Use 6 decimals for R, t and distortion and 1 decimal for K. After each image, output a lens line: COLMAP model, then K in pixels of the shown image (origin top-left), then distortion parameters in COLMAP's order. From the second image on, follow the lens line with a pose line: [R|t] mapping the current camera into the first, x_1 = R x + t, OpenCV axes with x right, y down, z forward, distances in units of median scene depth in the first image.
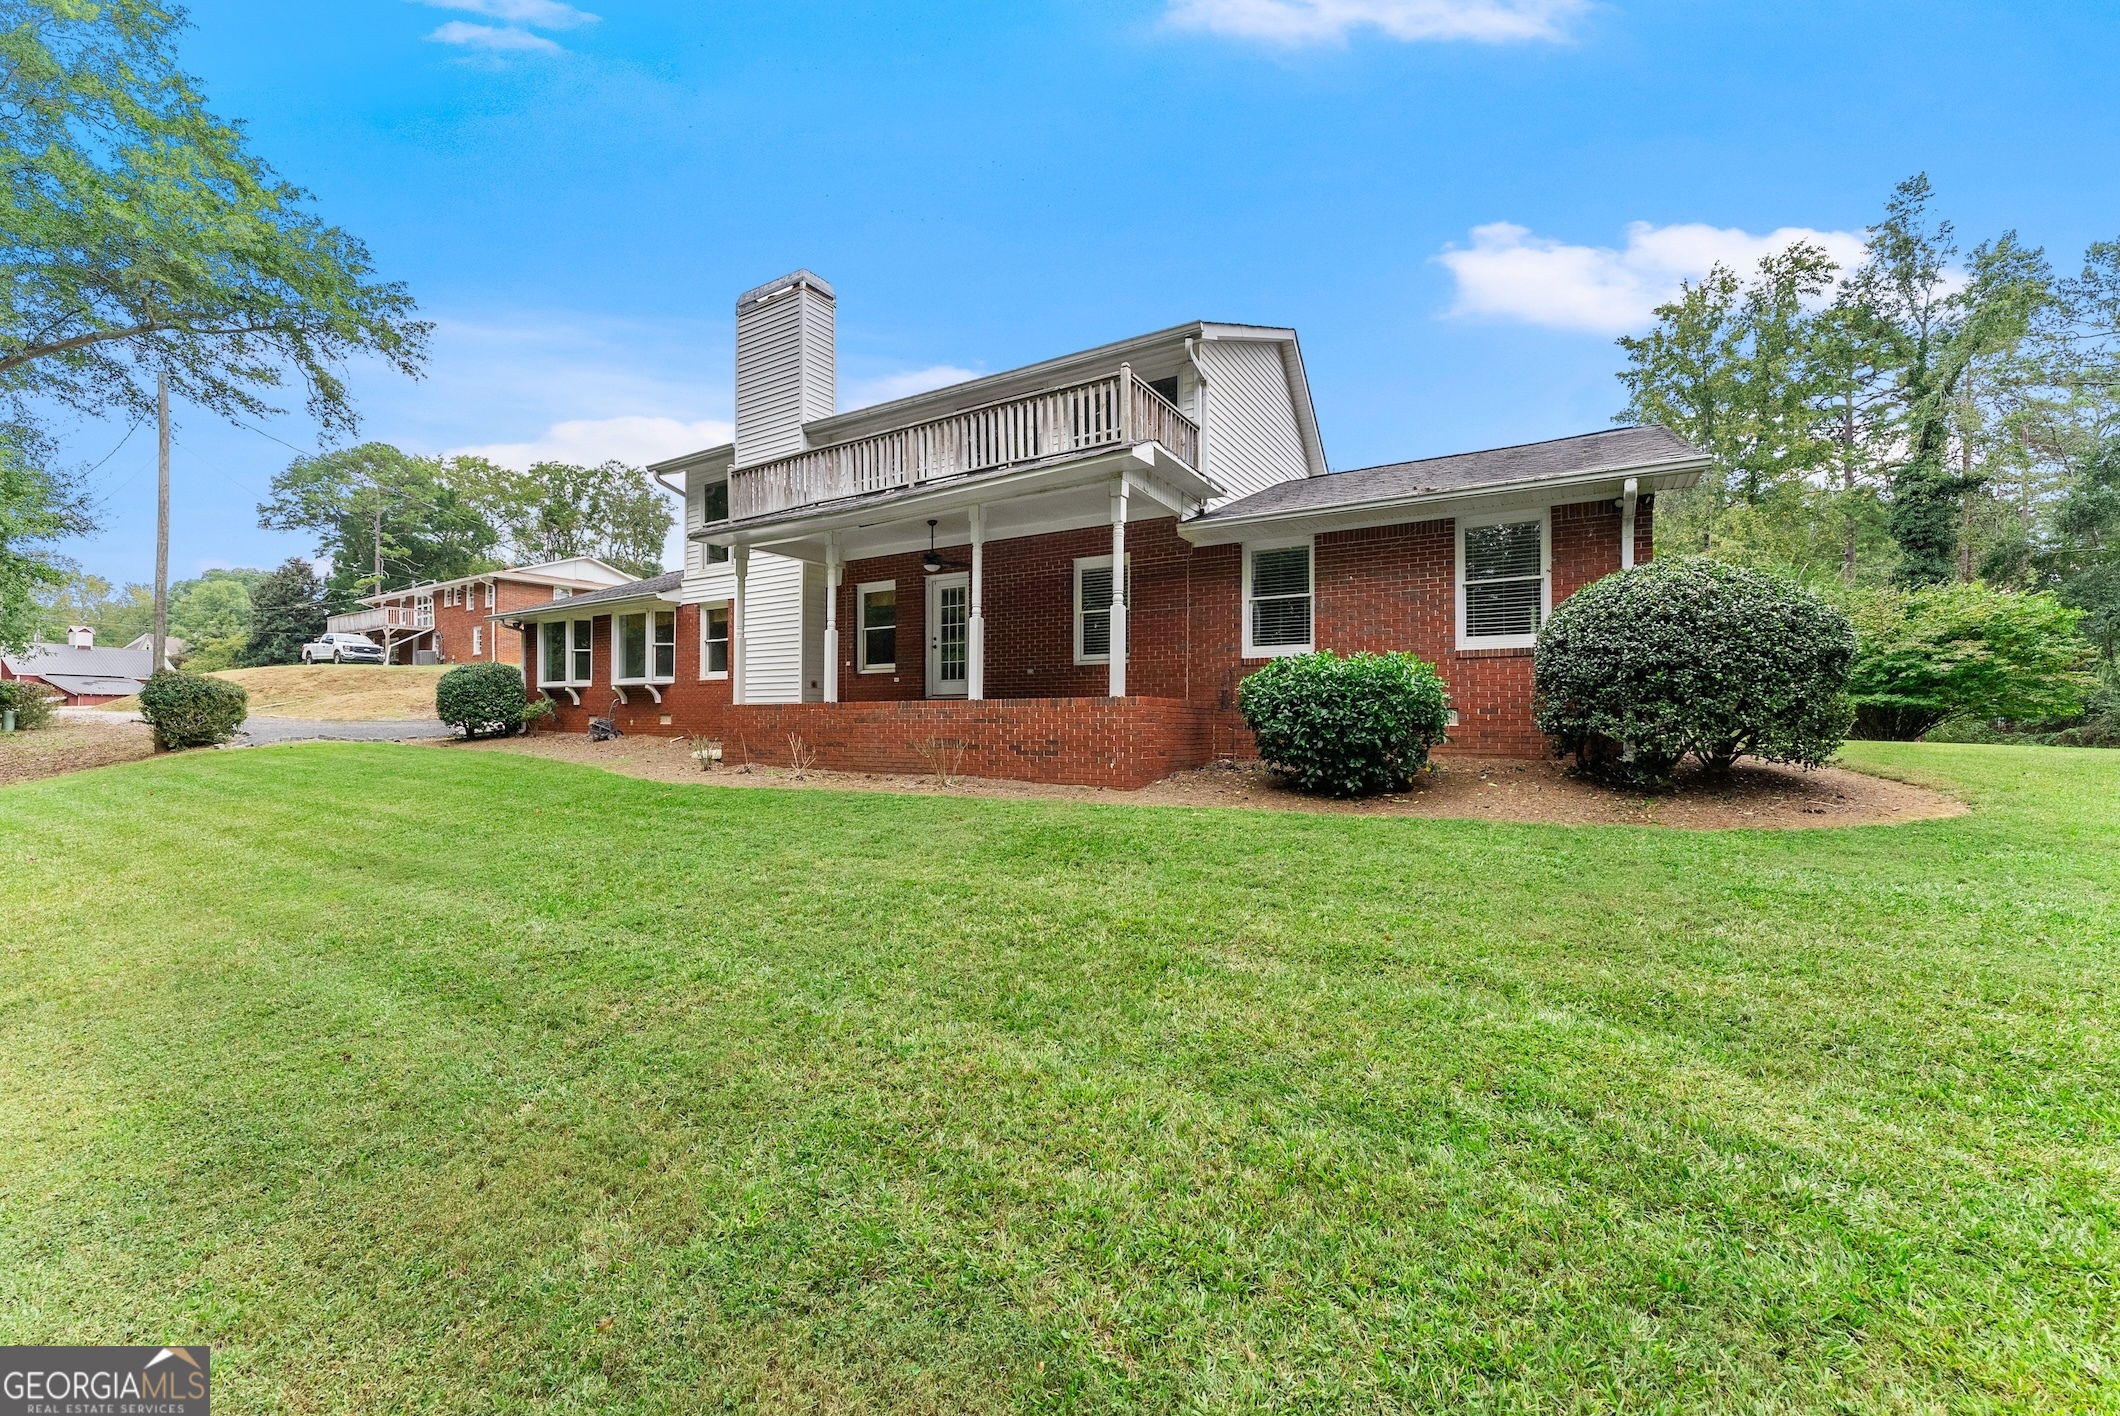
lens RADIAL K [[852.1, 0, 1065.1], [0, 852.1, 703.0], [0, 0, 1]] dist [-0.005898, 0.000643]
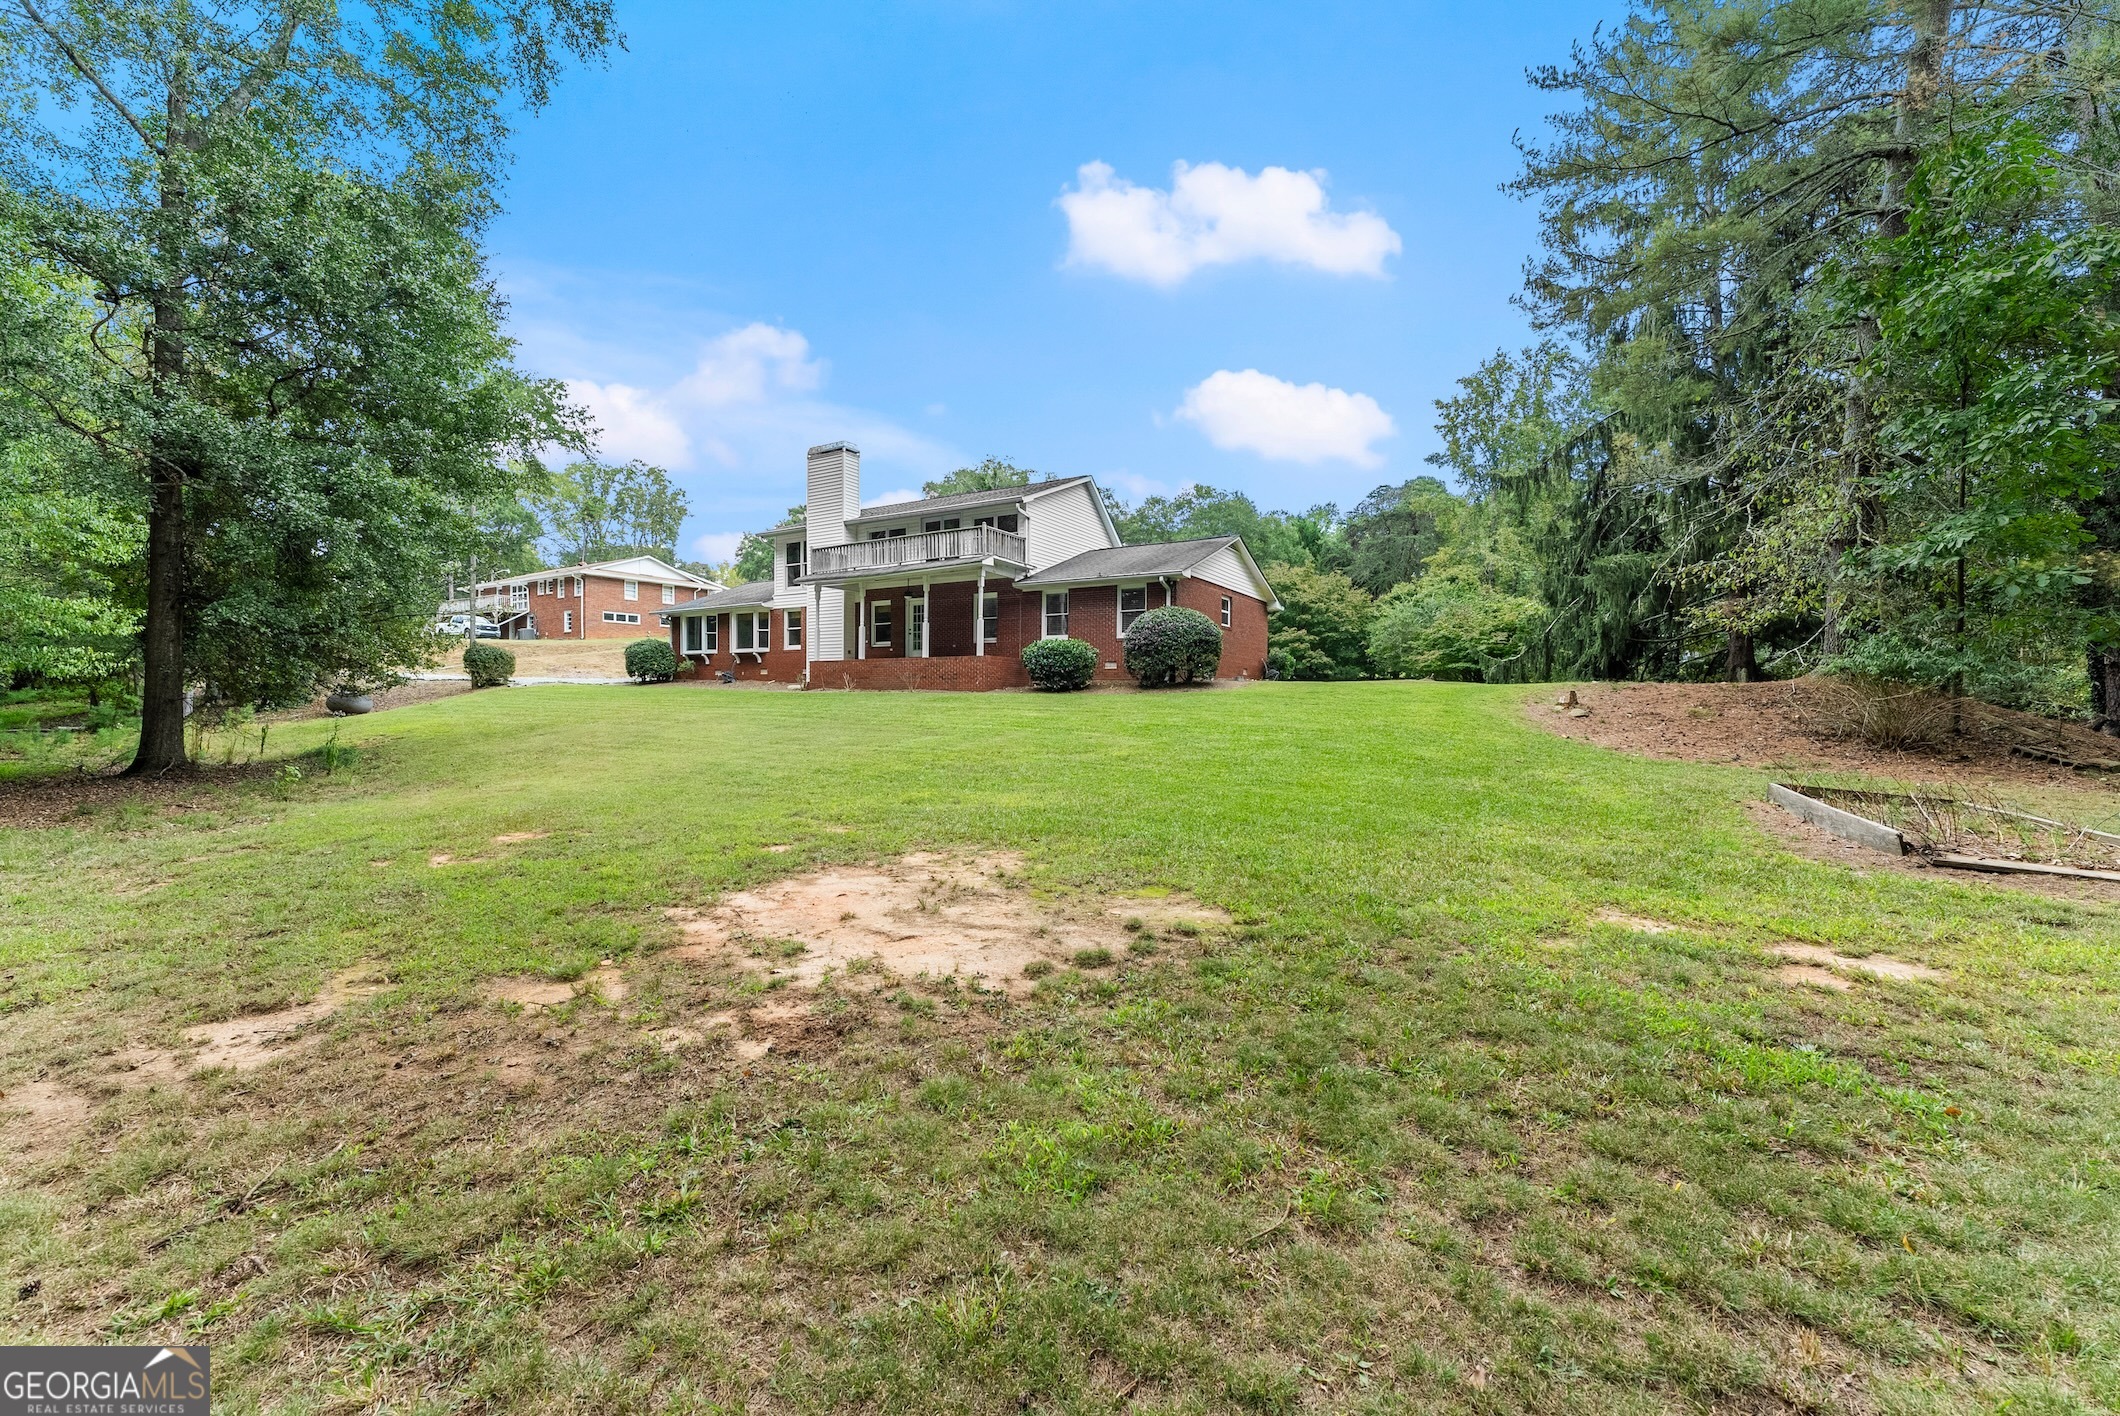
lens RADIAL K [[852.1, 0, 1065.8], [0, 852.1, 705.3], [0, 0, 1]] dist [-0.005898, 0.000643]
pose [[0.999906, 0.006329, 0.012152, 0.192557], [-0.006659, 0.999606, 0.027270, 0.046170], [-0.011975, -0.027348, 0.999554, -1.025515]]
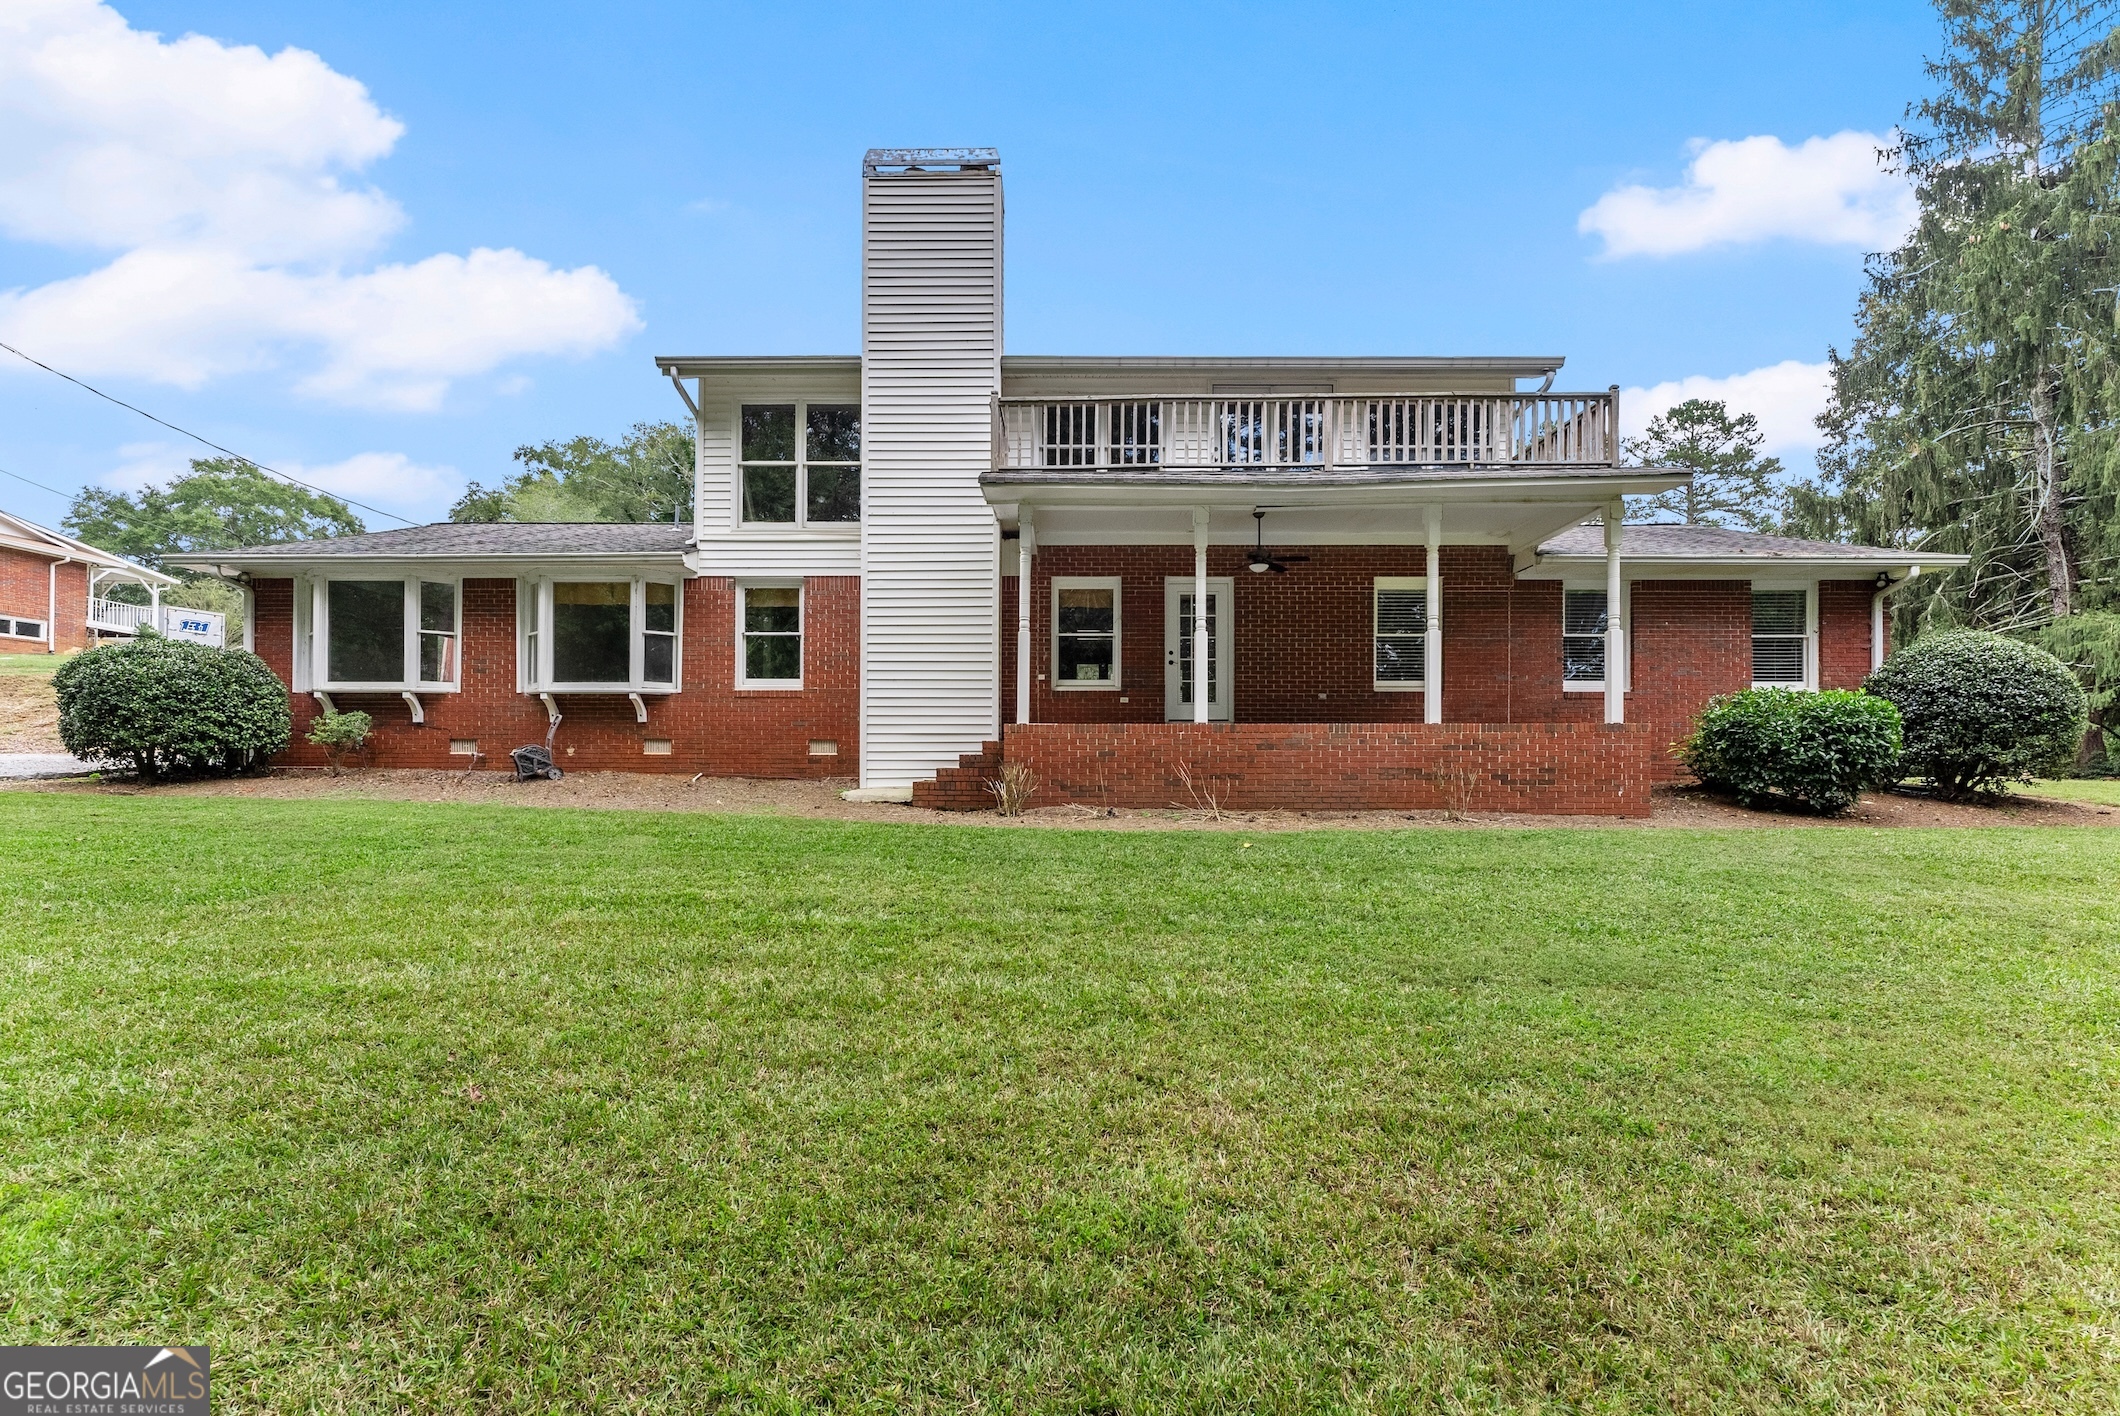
lens RADIAL K [[852.1, 0, 1038.7], [0, 852.1, 755.9], [0, 0, 1]] dist [-0.005898, 0.000643]
pose [[0.853548, 0.006086, 0.520979, -0.684997], [-0.012756, 0.999876, 0.009217, 0.019777], [-0.520858, -0.014513, 0.853520, 0.341482]]
